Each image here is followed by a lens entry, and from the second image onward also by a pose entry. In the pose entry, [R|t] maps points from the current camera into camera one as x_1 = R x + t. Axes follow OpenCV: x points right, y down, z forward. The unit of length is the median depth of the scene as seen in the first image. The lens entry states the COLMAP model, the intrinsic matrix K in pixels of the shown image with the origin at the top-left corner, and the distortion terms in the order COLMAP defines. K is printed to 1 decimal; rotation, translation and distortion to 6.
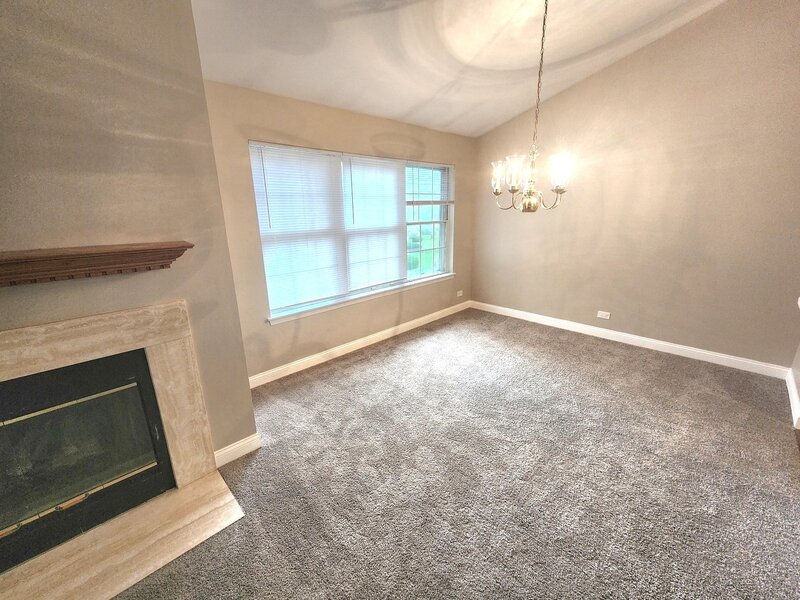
lens RADIAL K [[330.9, 0, 396.8], [0, 330.9, 298.6], [0, 0, 1]] dist [-0.003935, 0.000208]
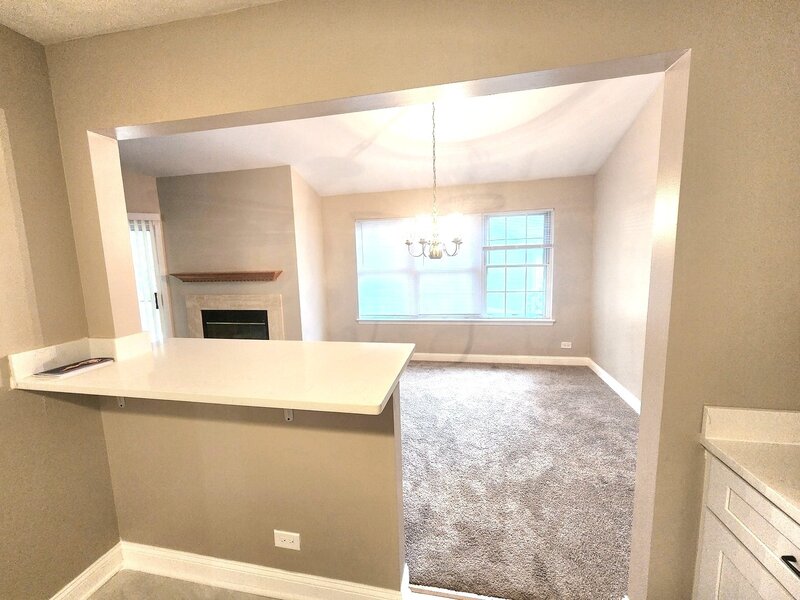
lens RADIAL K [[330.9, 0, 400.9], [0, 330.9, 302.7], [0, 0, 1]] dist [-0.003935, 0.000208]
pose [[0.558911, 0.111527, -0.821693, 0.894108], [-0.196295, 0.980545, -0.000431, -0.052899], [0.805659, 0.161535, 0.569930, 0.159648]]
